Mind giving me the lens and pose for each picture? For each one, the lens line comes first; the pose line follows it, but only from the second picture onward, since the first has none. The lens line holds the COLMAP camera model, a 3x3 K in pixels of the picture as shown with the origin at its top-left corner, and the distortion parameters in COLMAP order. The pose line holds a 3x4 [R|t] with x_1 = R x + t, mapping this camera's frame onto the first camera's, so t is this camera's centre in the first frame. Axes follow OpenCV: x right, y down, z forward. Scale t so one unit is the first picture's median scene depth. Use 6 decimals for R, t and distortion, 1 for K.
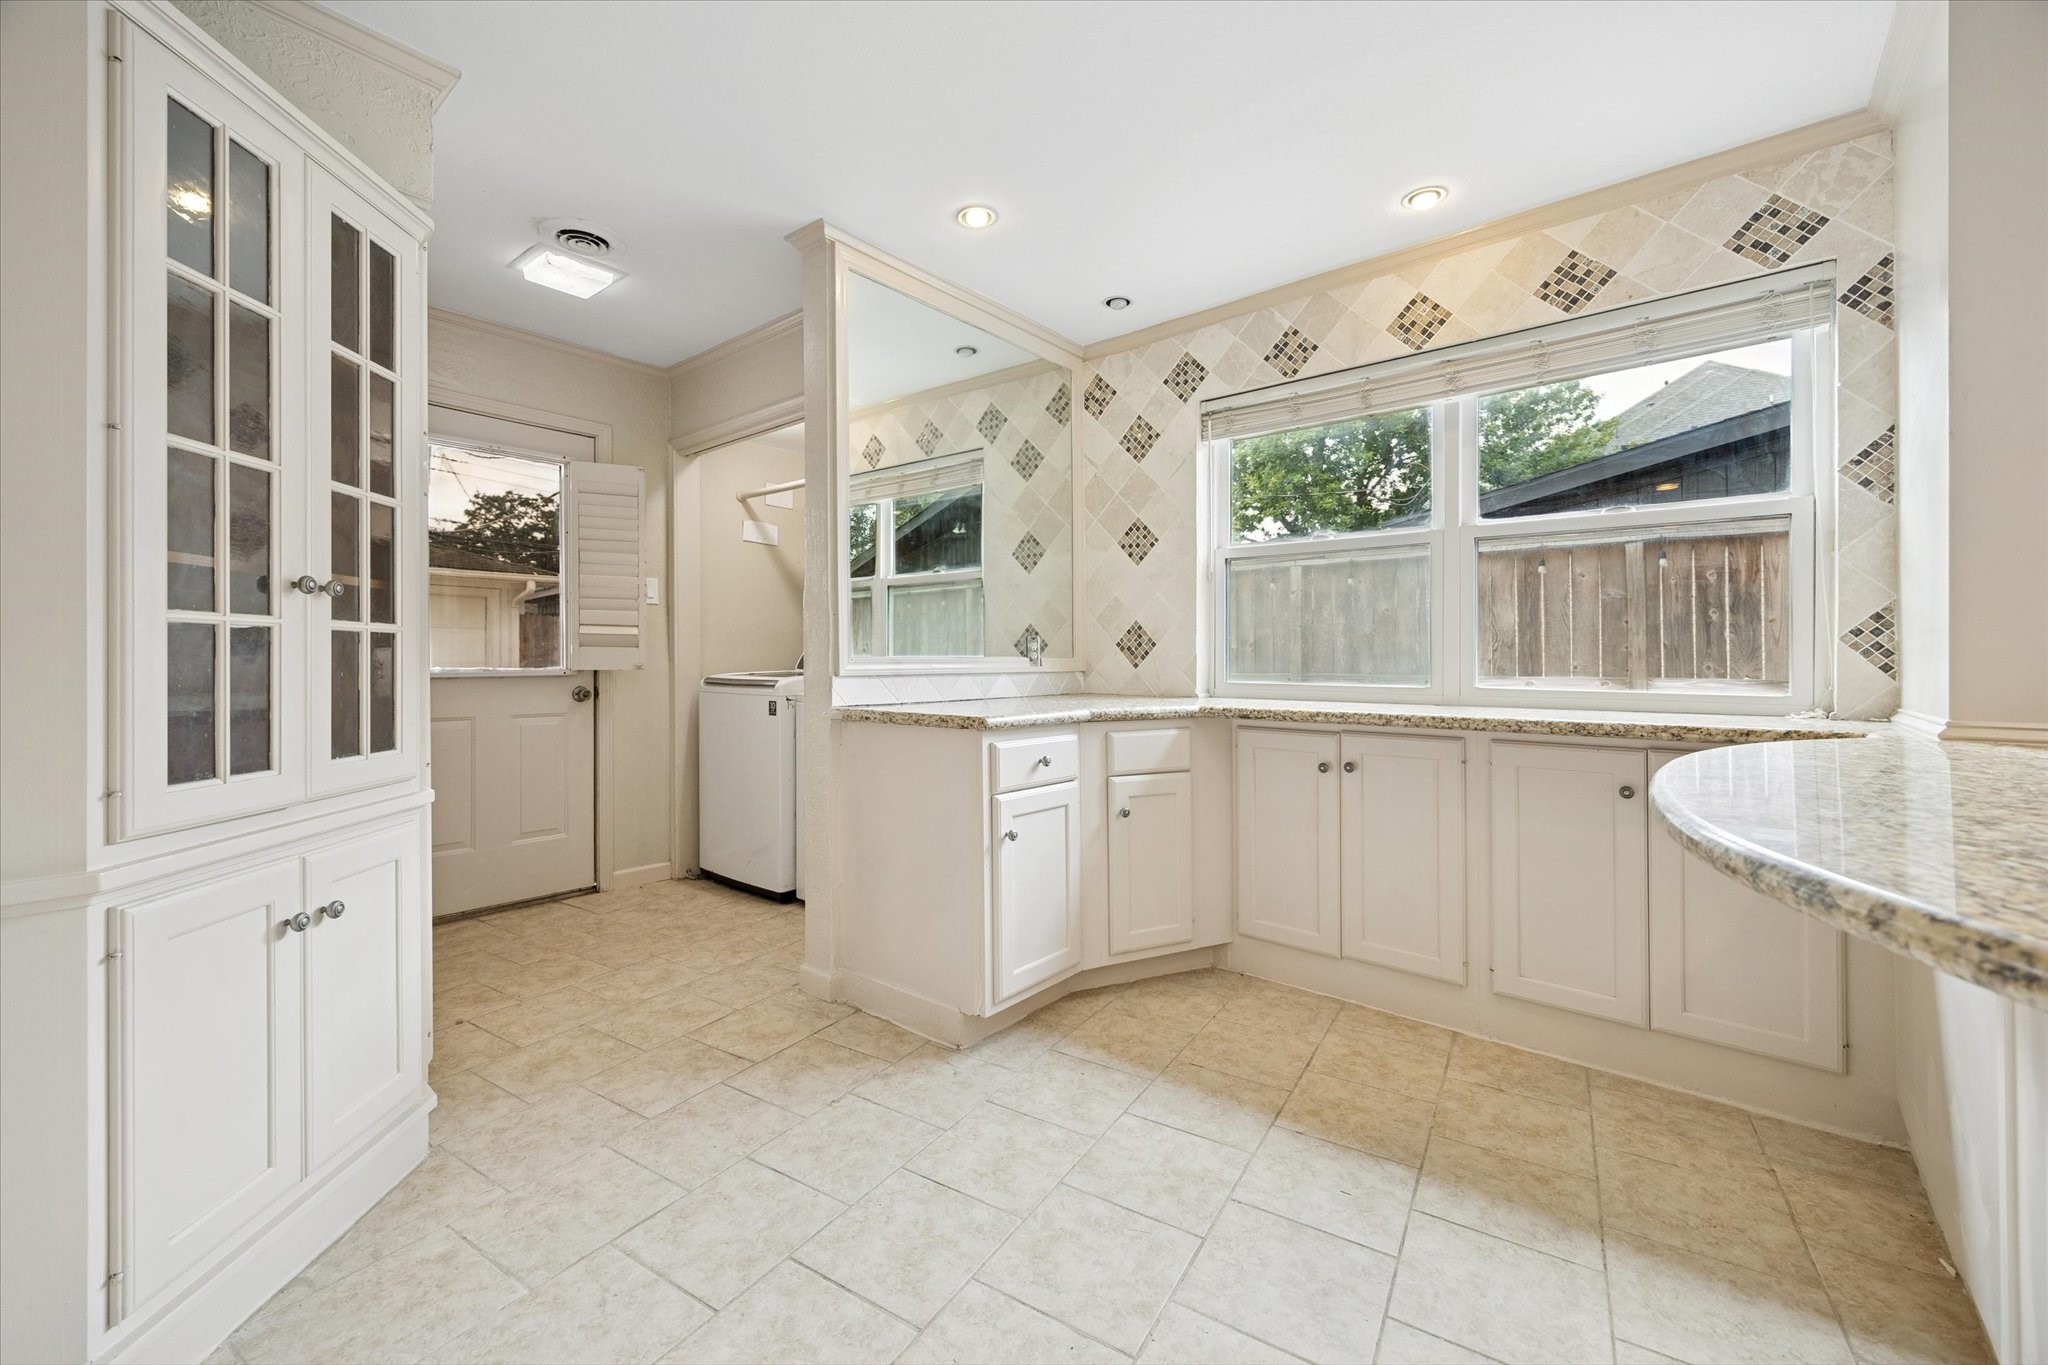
lens RADIAL K [[818.4, 0, 1011.0], [0, 818.4, 656.3], [0, 0, 1]] dist [0.000034, 0.000105]
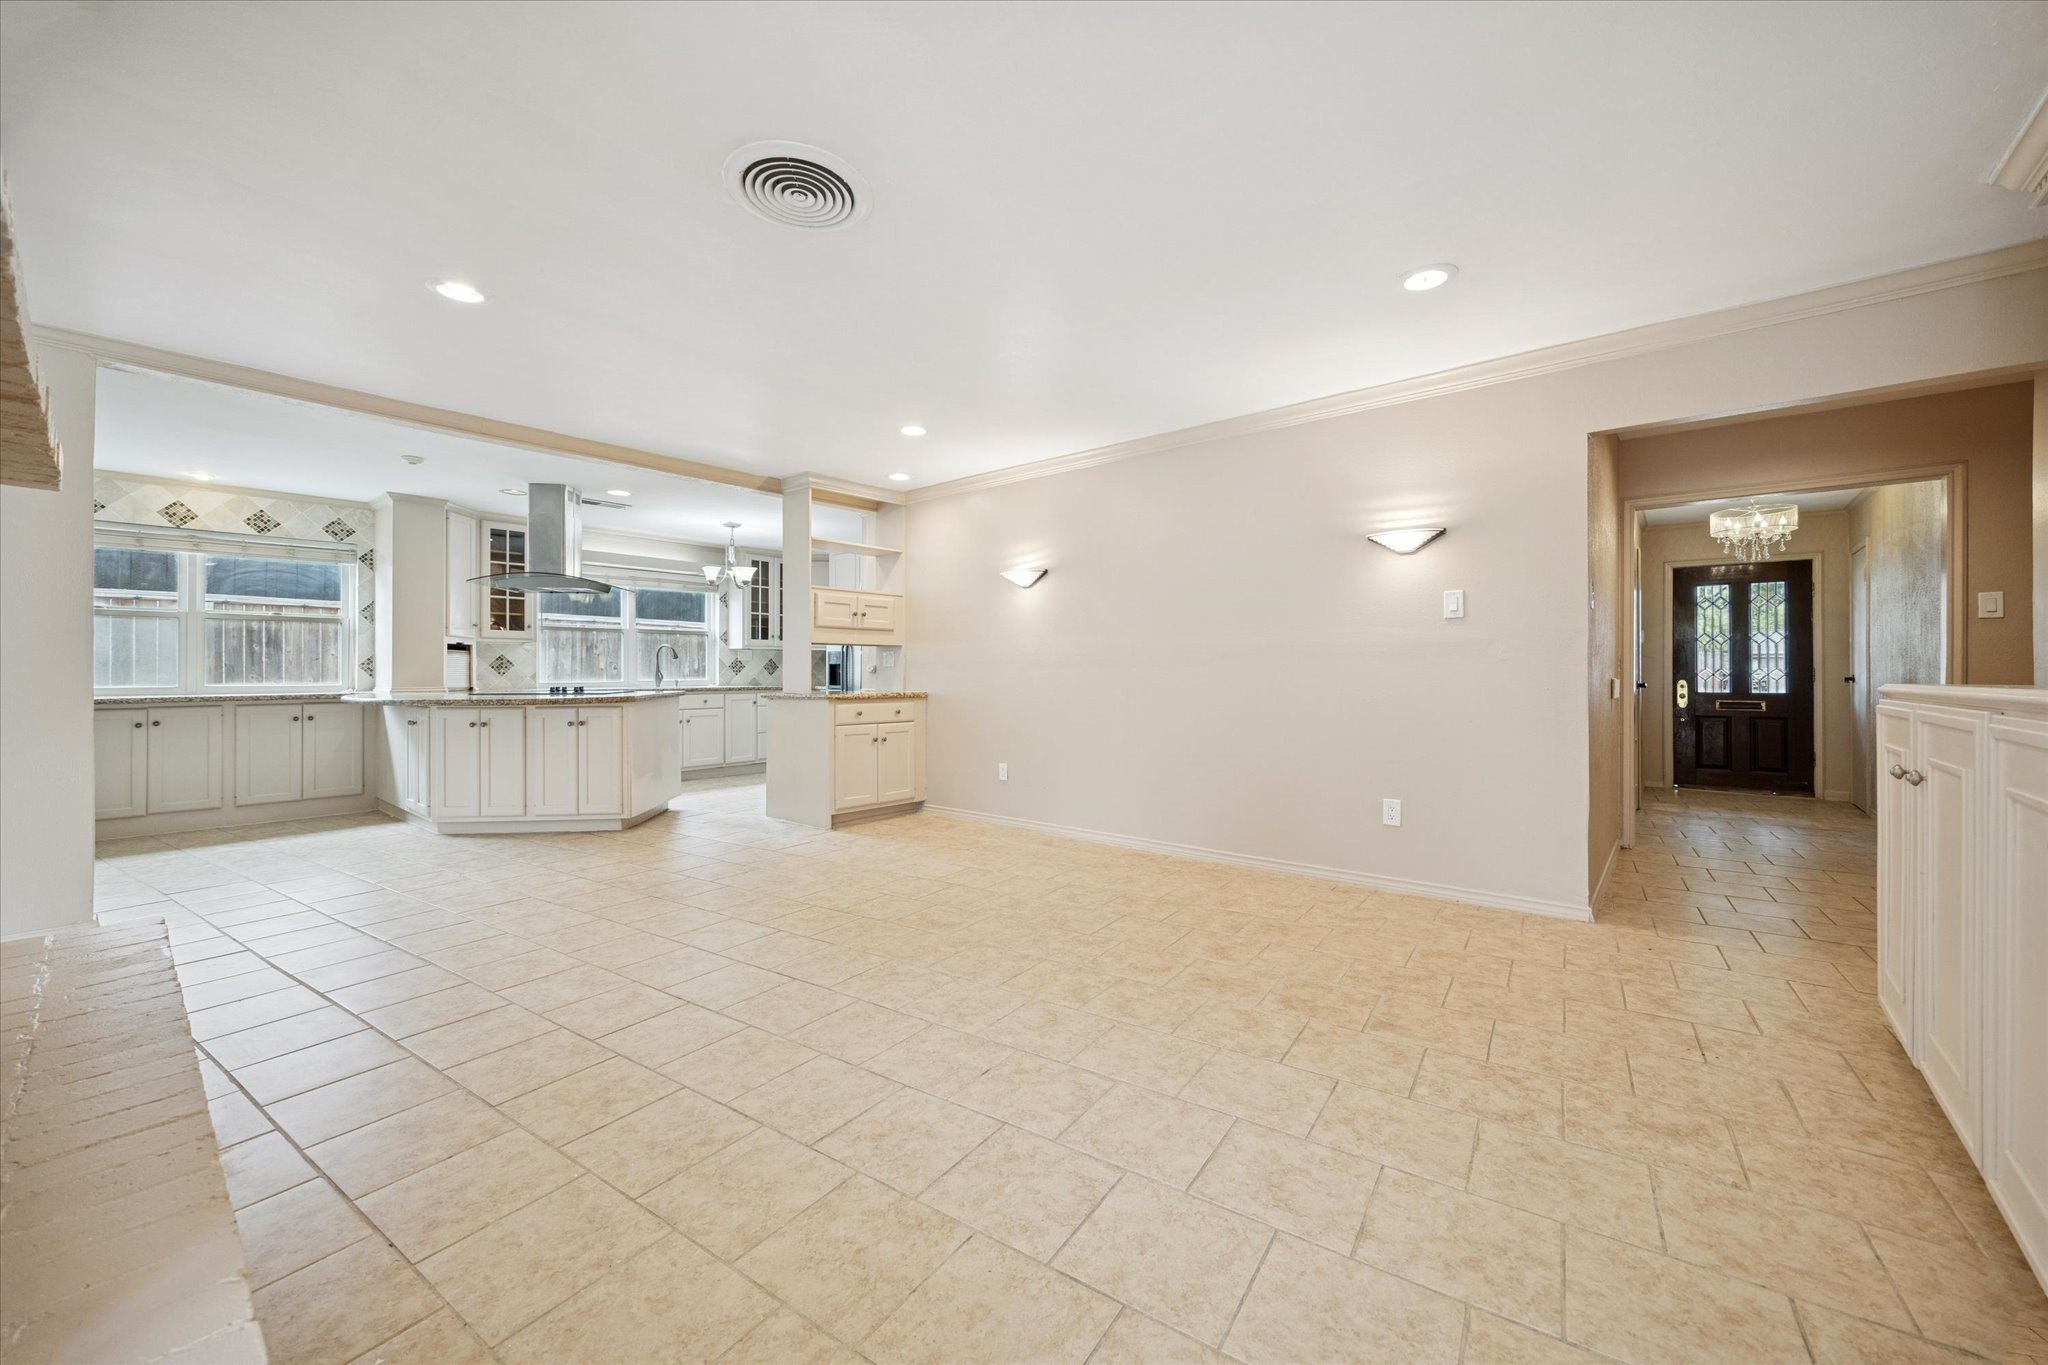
lens RADIAL K [[790.0, 0, 1026.0], [0, 790.0, 662.8], [0, 0, 1]] dist [0.000111, 0.000126]
pose [[-0.008272, 0.007072, 0.999941, -1.744800], [0.001432, 0.999974, -0.007061, -0.006727], [-0.999965, 0.001374, -0.008282, -1.315803]]
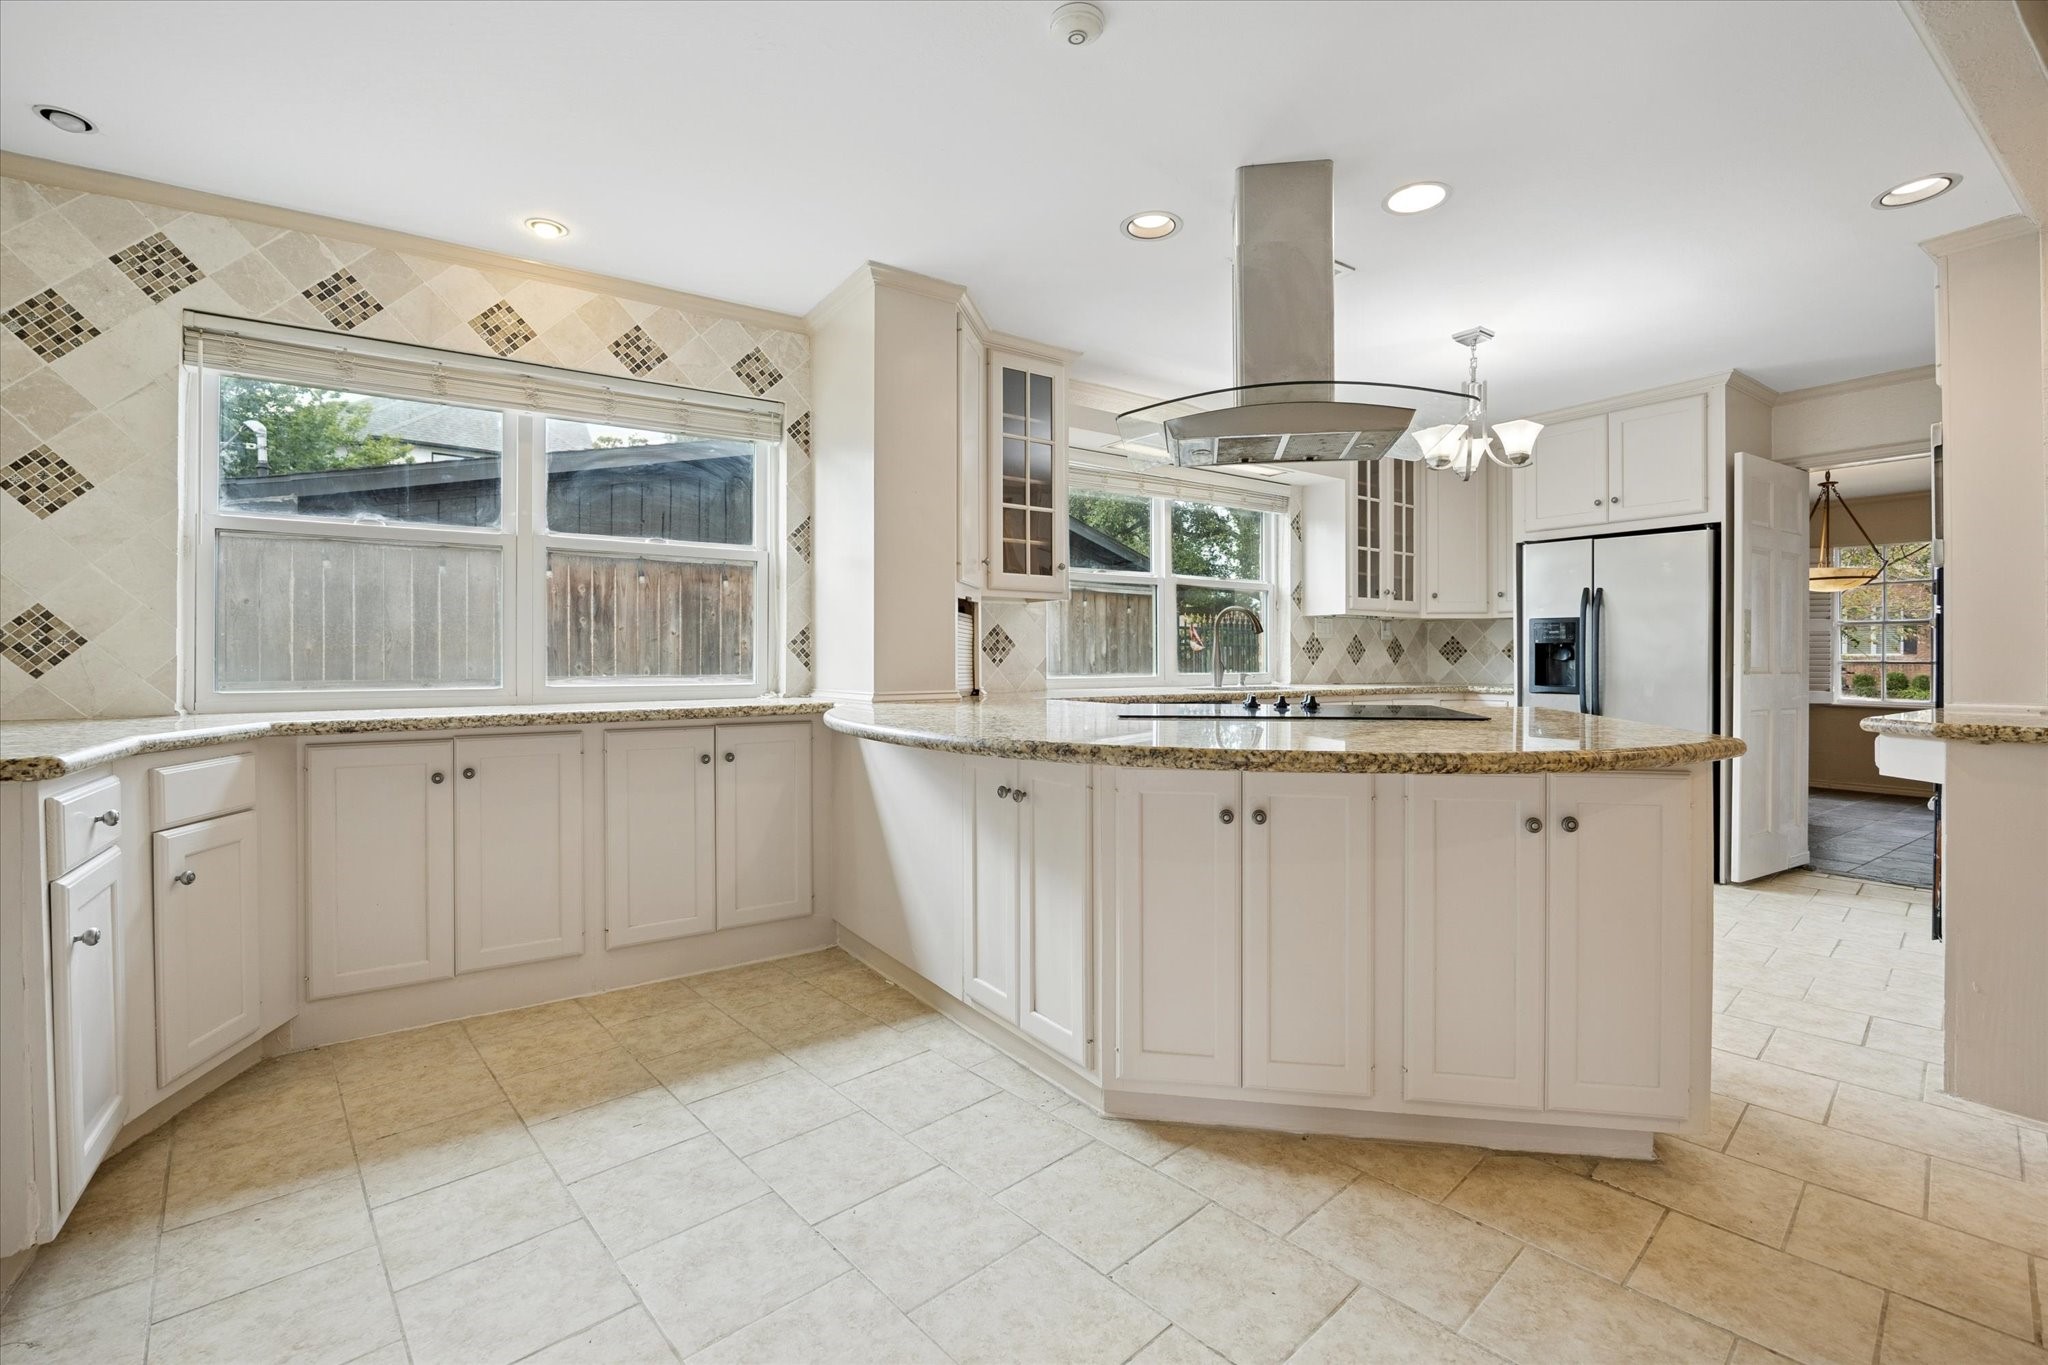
lens RADIAL K [[890.0, 0, 1028.5], [0, 890.0, 651.6], [0, 0, 1]] dist [-0.016542, 0.000374]
pose [[0.253337, 0.003658, 0.967371, -0.441176], [0.002827, 0.999986, -0.004521, -0.001159], [-0.967374, 0.003880, 0.253323, 0.103360]]
